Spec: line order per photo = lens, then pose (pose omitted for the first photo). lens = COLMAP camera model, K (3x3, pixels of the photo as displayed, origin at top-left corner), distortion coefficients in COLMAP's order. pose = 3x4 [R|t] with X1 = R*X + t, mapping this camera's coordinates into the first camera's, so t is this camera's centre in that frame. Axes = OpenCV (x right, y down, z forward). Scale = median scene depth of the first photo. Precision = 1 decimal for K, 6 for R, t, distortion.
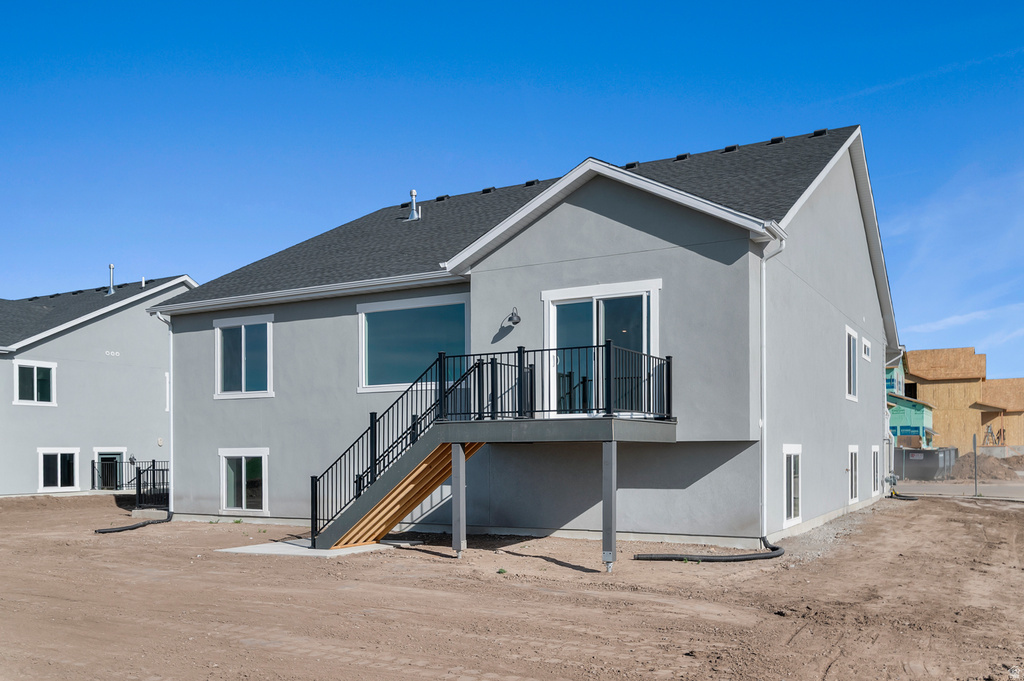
lens RADIAL K [[876.1, 0, 509.5], [0, 876.1, 441.9], [0, 0, 1]] dist [0.000448, 0.001607]
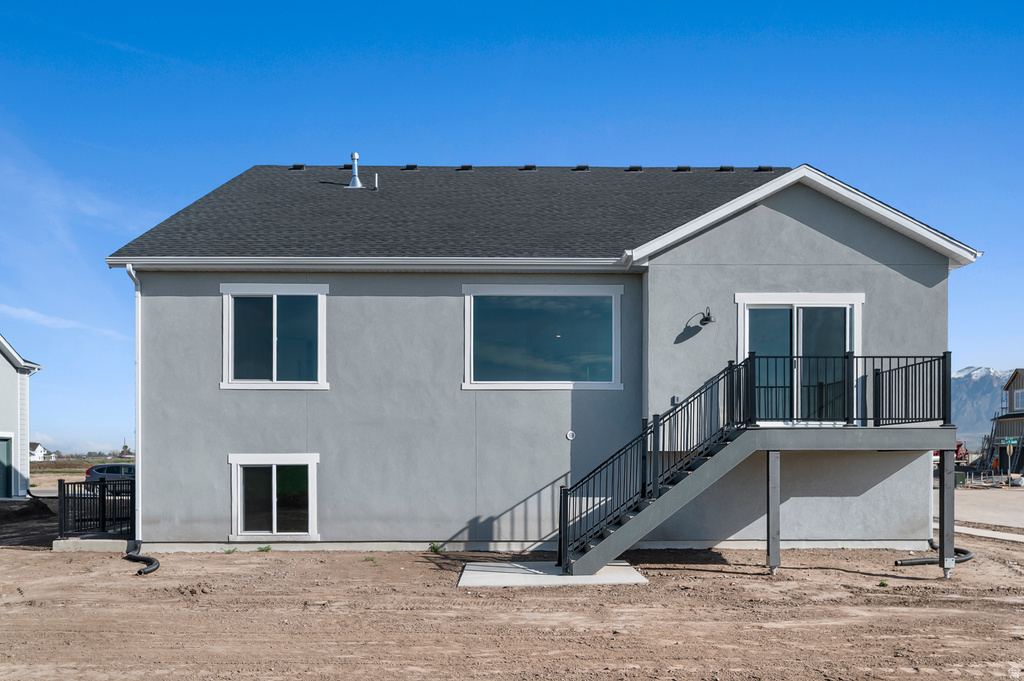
lens RADIAL K [[888.9, 0, 512.6], [0, 888.9, 456.6], [0, 0, 1]] dist [0.002747, 0.004506]
pose [[0.865227, 0.006260, 0.501341, -0.560787], [-0.009201, 0.999952, 0.003392, 0.005284], [-0.501295, -0.007548, 0.865243, 0.234818]]
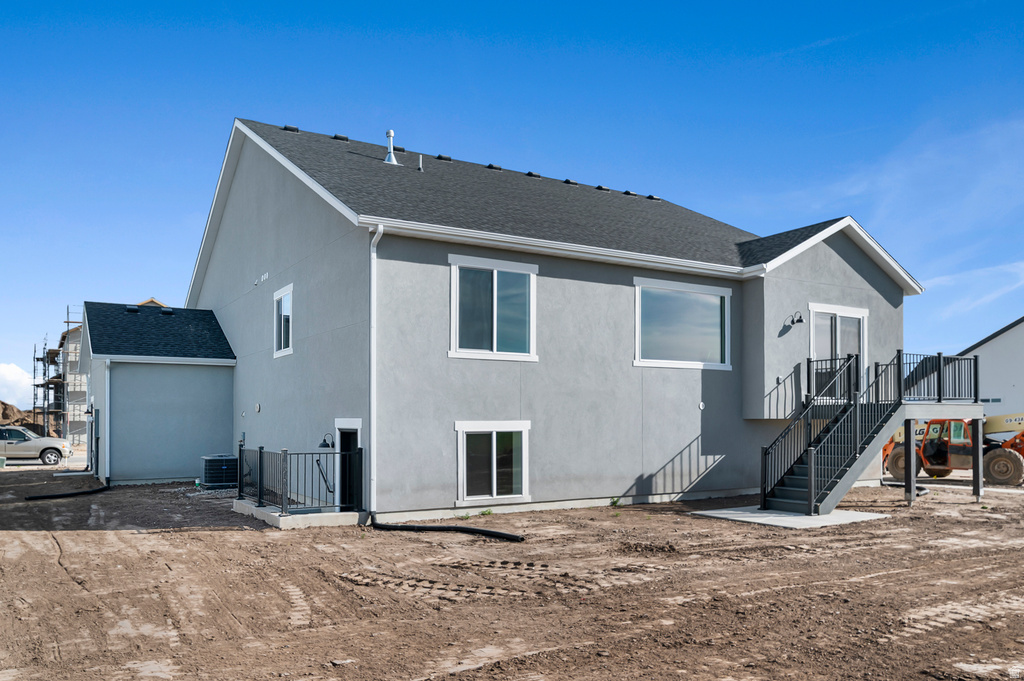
lens RADIAL K [[790.2, 0, 513.7], [0, 790.2, 406.8], [0, 0, 1]] dist [-0.007240, -0.001314]
pose [[0.491001, 0.018563, 0.870961, -1.014952], [-0.011103, 0.999825, -0.015050, 0.005050], [-0.871088, -0.002280, 0.491121, 0.680301]]
